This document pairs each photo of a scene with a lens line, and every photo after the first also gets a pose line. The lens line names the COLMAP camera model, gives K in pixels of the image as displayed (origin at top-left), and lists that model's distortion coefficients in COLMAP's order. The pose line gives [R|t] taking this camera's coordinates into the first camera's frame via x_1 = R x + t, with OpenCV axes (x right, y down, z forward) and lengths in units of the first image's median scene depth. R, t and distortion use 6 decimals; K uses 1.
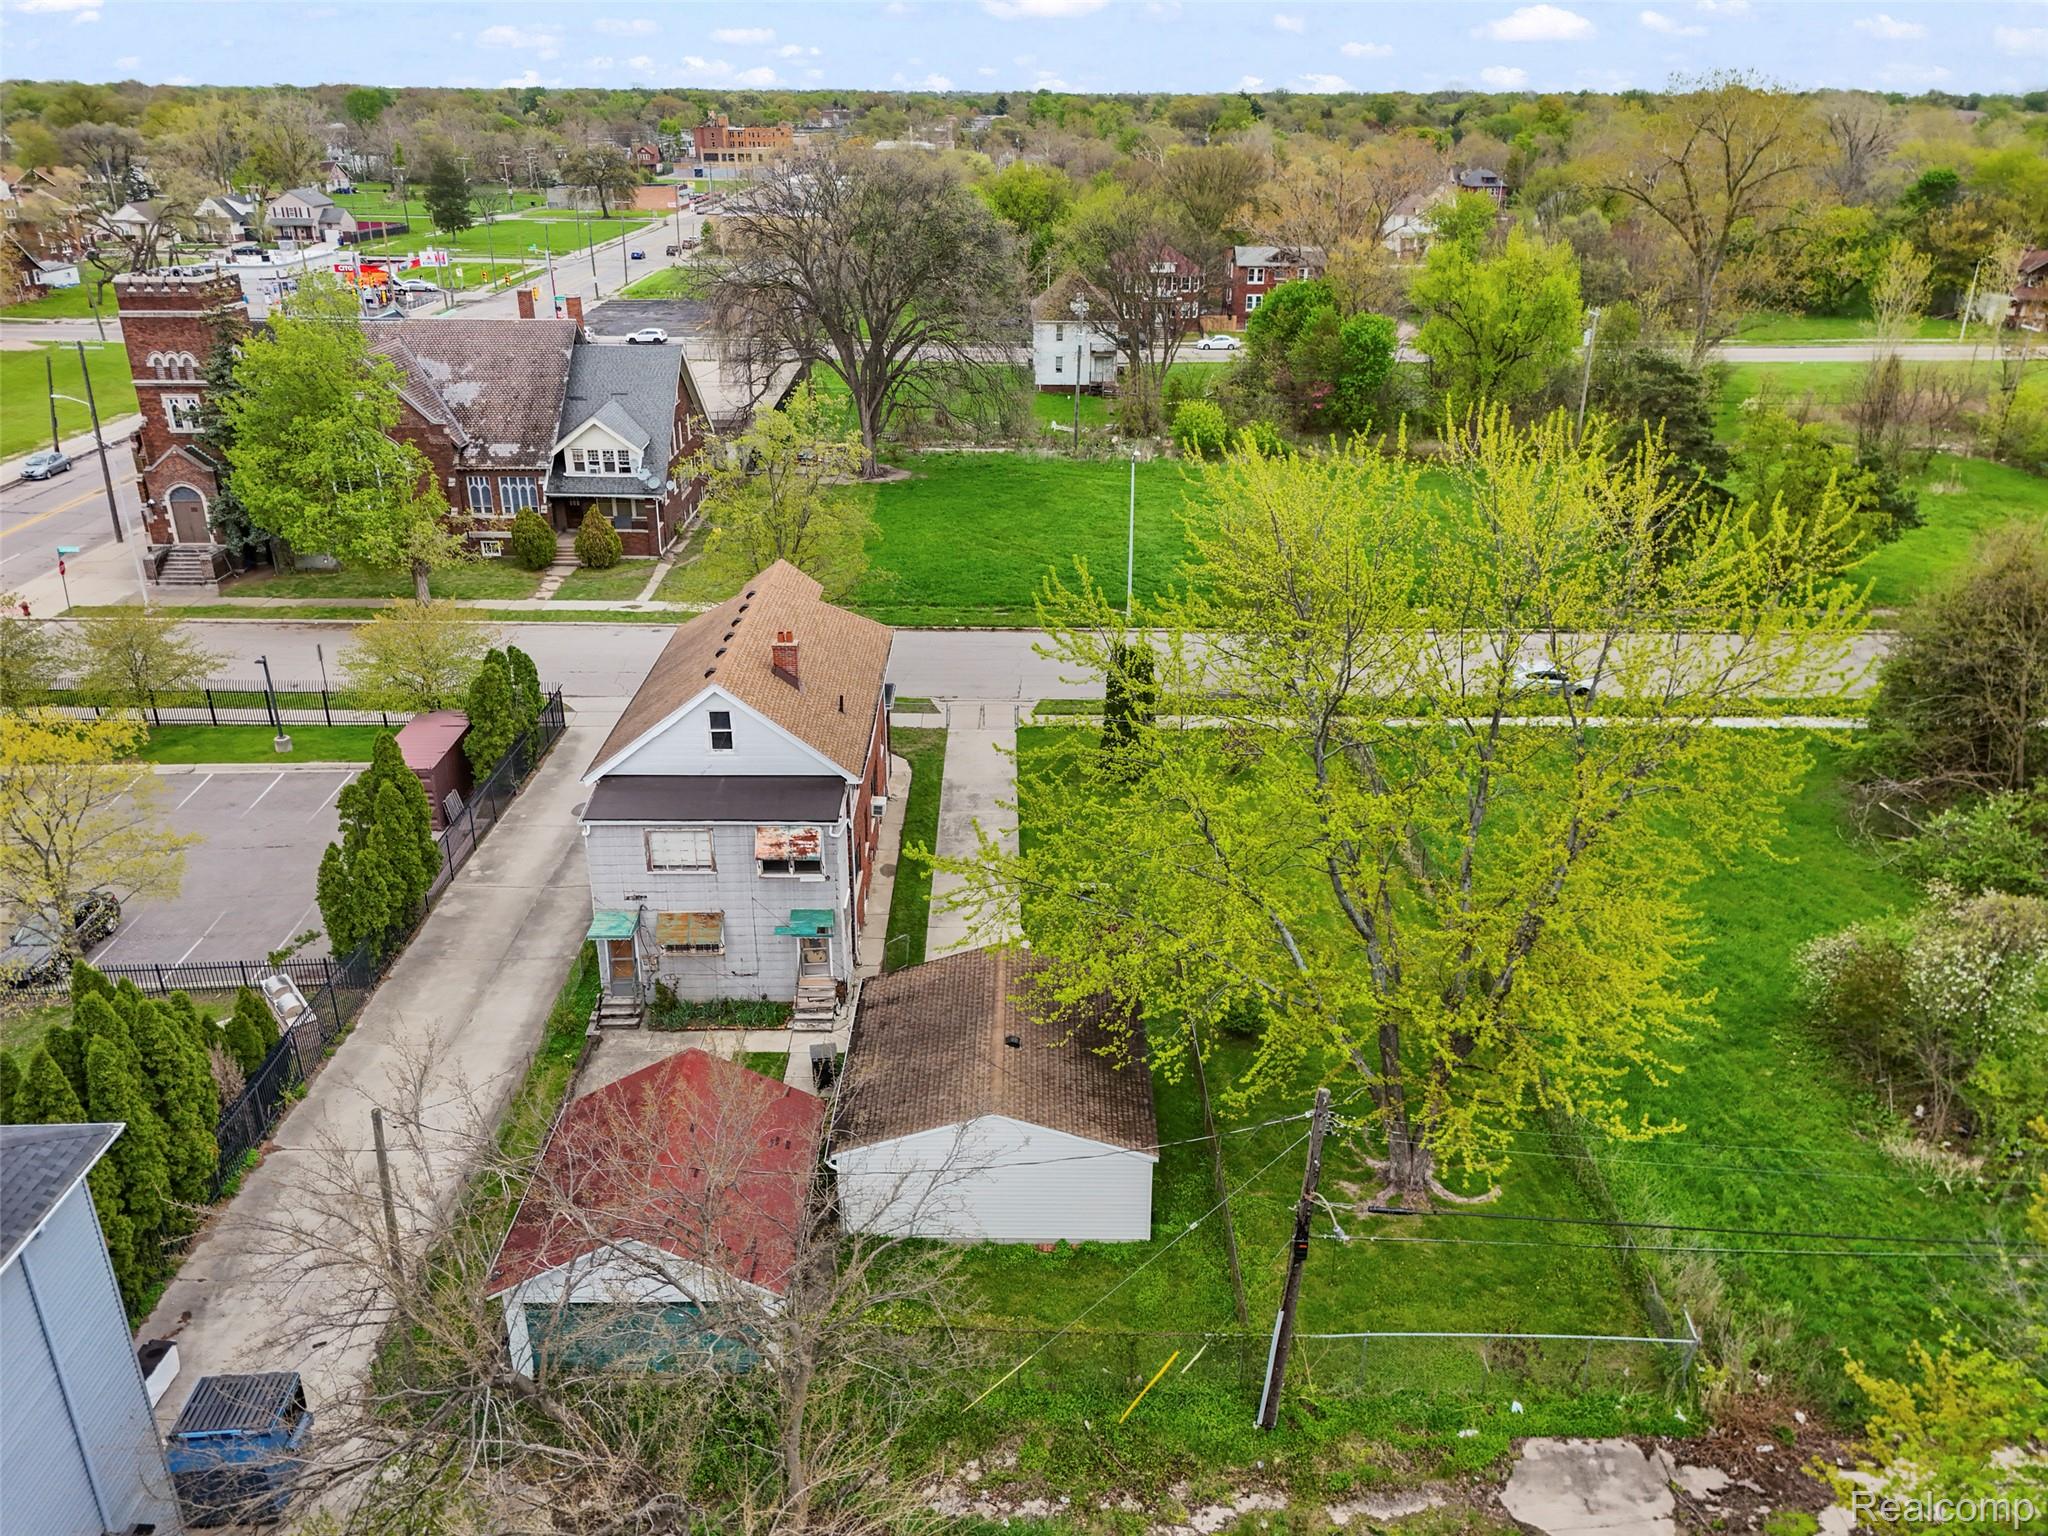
lens RADIAL K [[1521.3, 0, 1016.1], [0, 1521.3, 765.4], [0, 0, 1]] dist [0.078384, -0.075440]
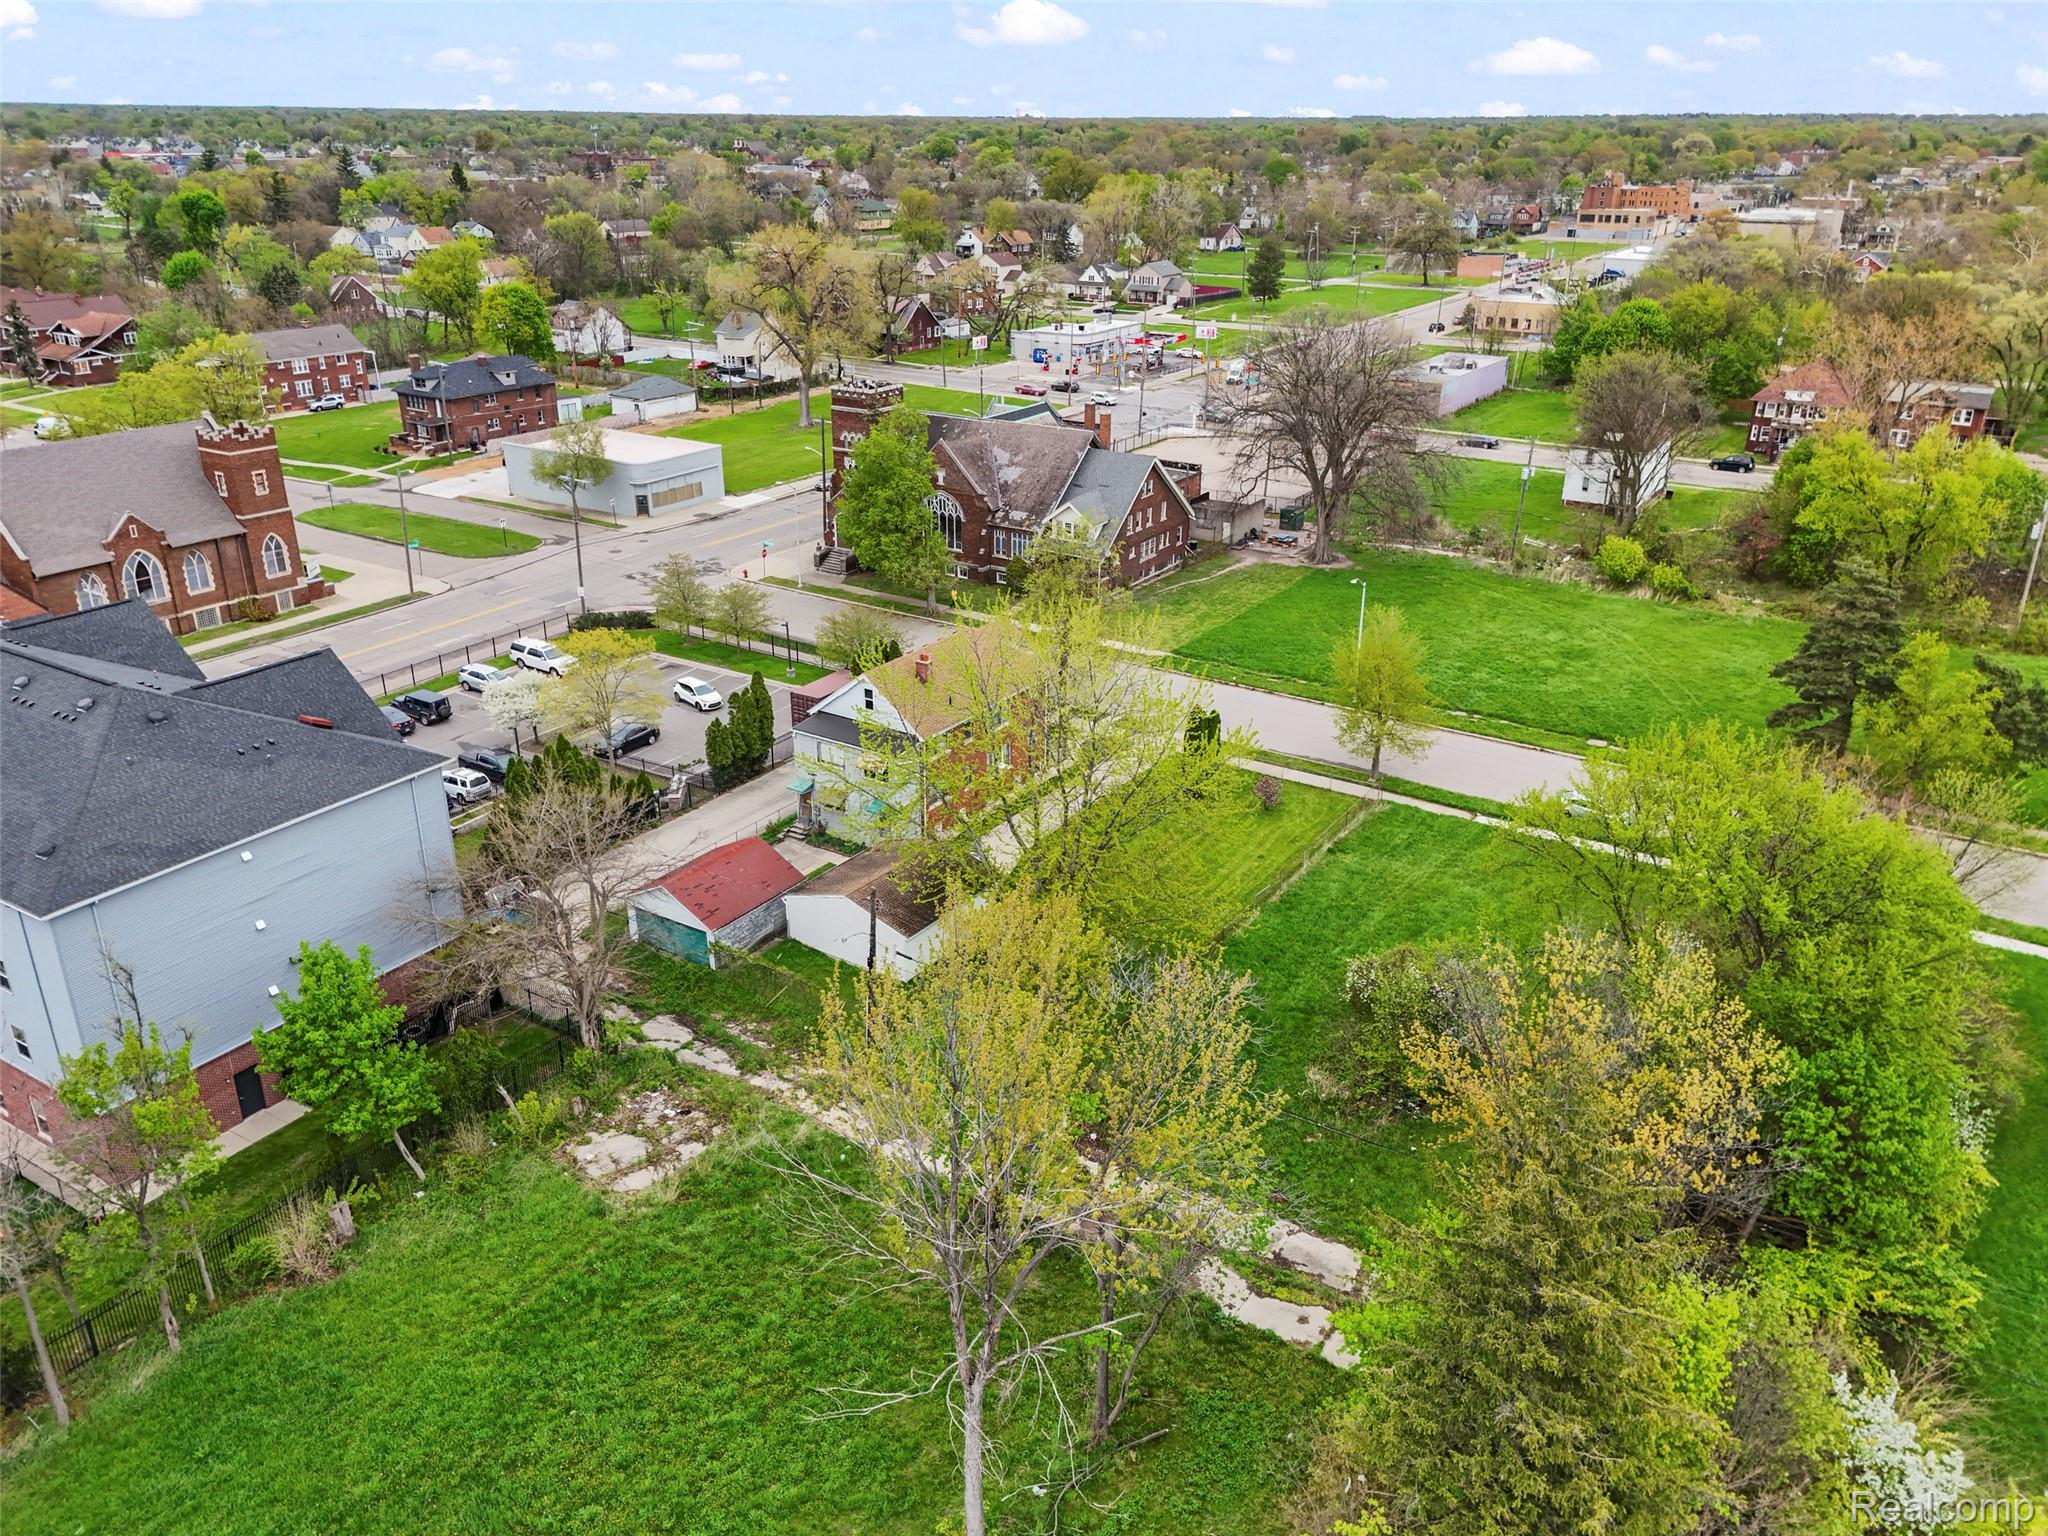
lens RADIAL K [[1521.3, 0, 1016.1], [0, 1521.3, 765.4], [0, 0, 1]] dist [0.078384, -0.075440]
pose [[0.834380, 0.214281, -0.507832, 0.513004], [-0.220853, 0.974117, 0.048165, -0.040708], [0.505009, 0.071968, 0.860109, -0.289669]]
